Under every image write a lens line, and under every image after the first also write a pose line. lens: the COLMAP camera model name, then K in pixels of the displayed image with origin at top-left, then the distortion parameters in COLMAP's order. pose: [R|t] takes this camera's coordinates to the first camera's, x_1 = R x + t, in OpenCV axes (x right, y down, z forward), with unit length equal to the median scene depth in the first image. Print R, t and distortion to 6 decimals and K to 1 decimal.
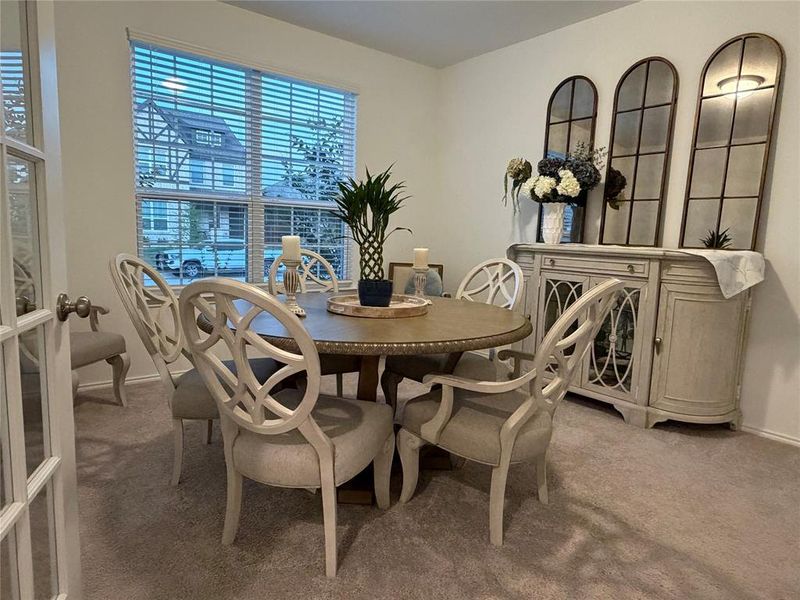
lens RADIAL K [[496.1, 0, 399.8], [0, 496.1, 299.8], [0, 0, 1]] dist [0.000914, -0.000349]
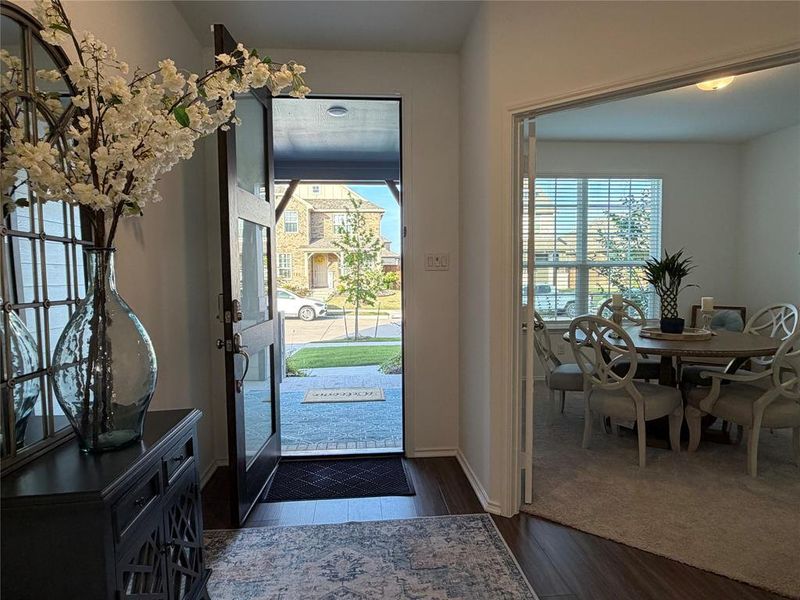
lens RADIAL K [[496.1, 0, 400.3], [0, 496.1, 302.5], [0, 0, 1]] dist [0.000914, -0.000349]
pose [[0.835420, -0.010982, -0.549502, 0.101904], [-0.034133, 0.996834, -0.071814, 0.057041], [0.548551, 0.078751, 0.832400, -0.848922]]
